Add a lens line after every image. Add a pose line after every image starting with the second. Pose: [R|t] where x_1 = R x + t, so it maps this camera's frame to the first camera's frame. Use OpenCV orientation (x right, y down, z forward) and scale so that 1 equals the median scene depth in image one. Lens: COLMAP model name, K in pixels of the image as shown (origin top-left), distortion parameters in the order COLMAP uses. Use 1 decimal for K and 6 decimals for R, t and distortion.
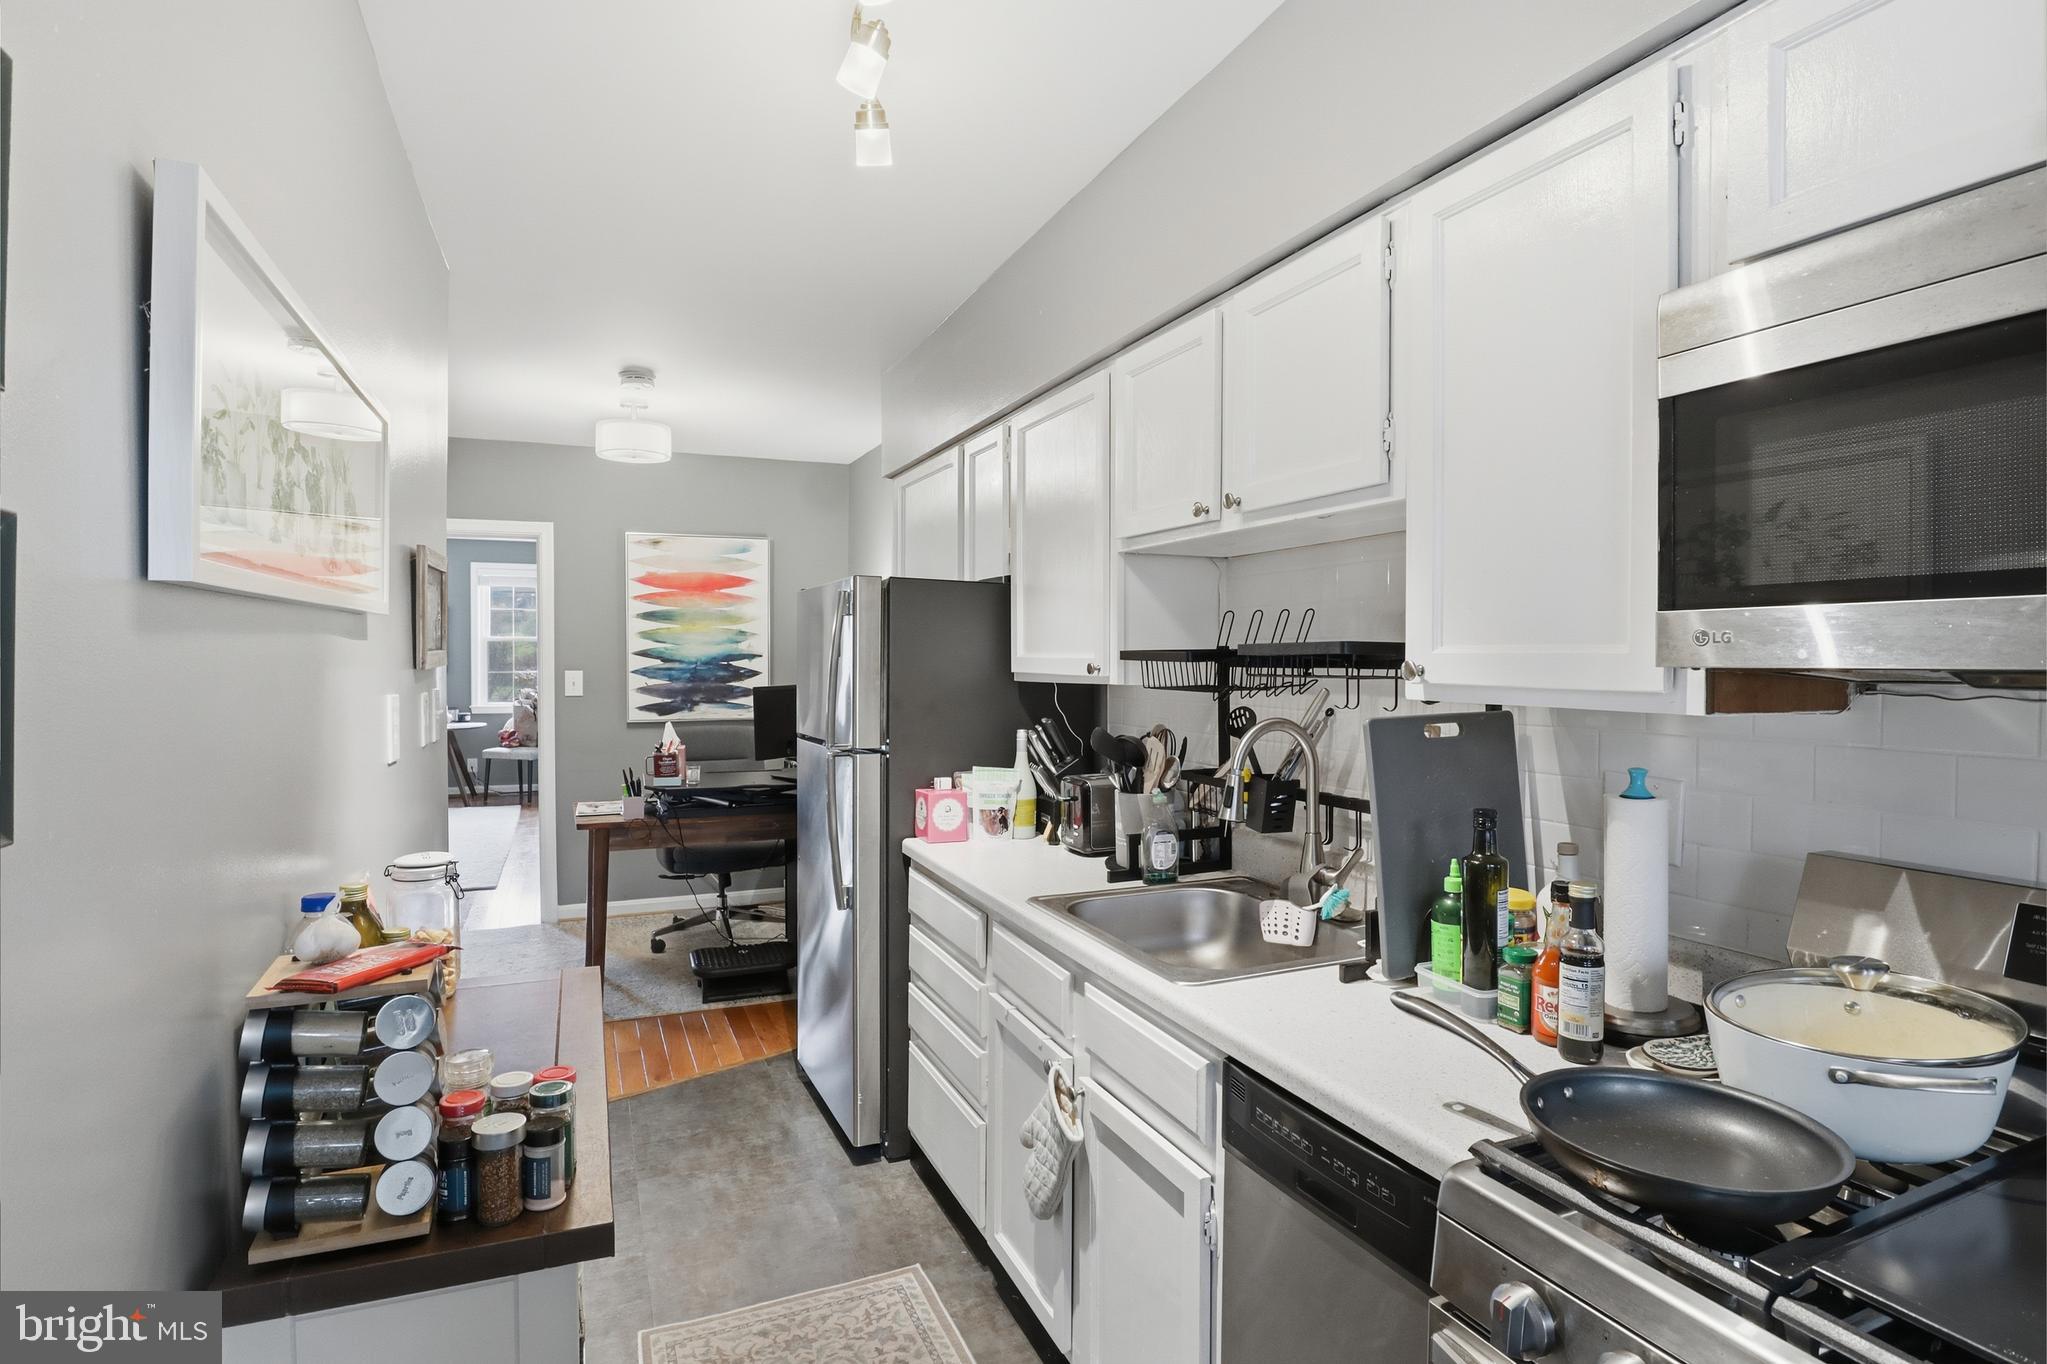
lens RADIAL K [[1050.9, 0, 1022.2], [0, 1050.9, 671.4], [0, 0, 1]] dist [-0.040783, 0.005684]
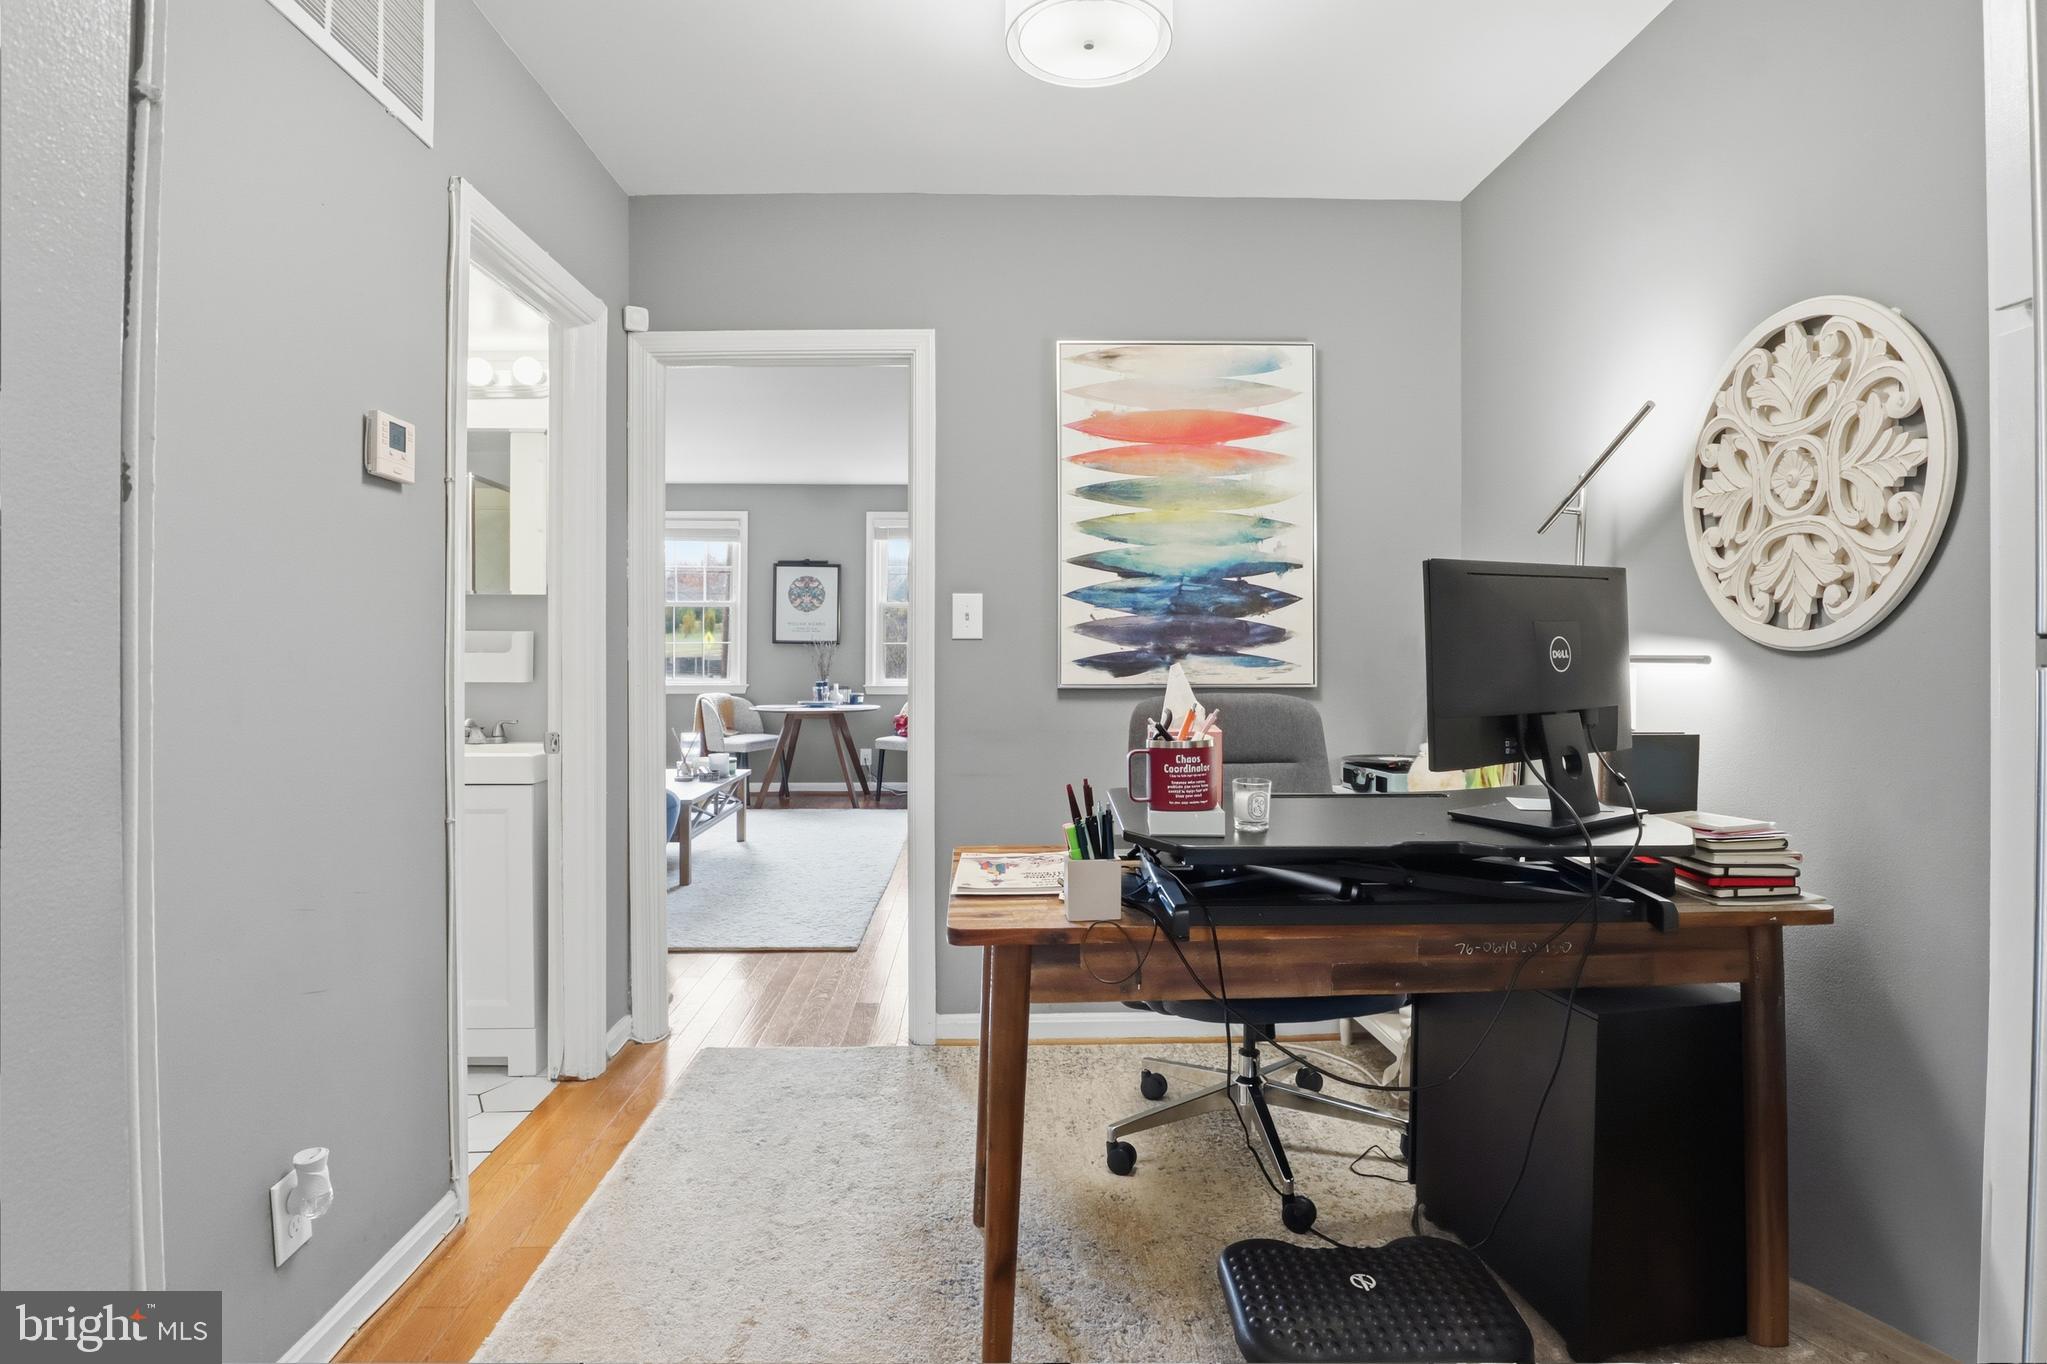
lens RADIAL K [[1050.9, 0, 1021.9], [0, 1050.9, 667.3], [0, 0, 1]] dist [-0.040783, 0.005684]
pose [[0.930457, 0.004240, -0.366375, -0.193996], [-0.006550, 0.999966, -0.005063, 0.040619], [0.366341, 0.007111, 0.930453, 0.481367]]
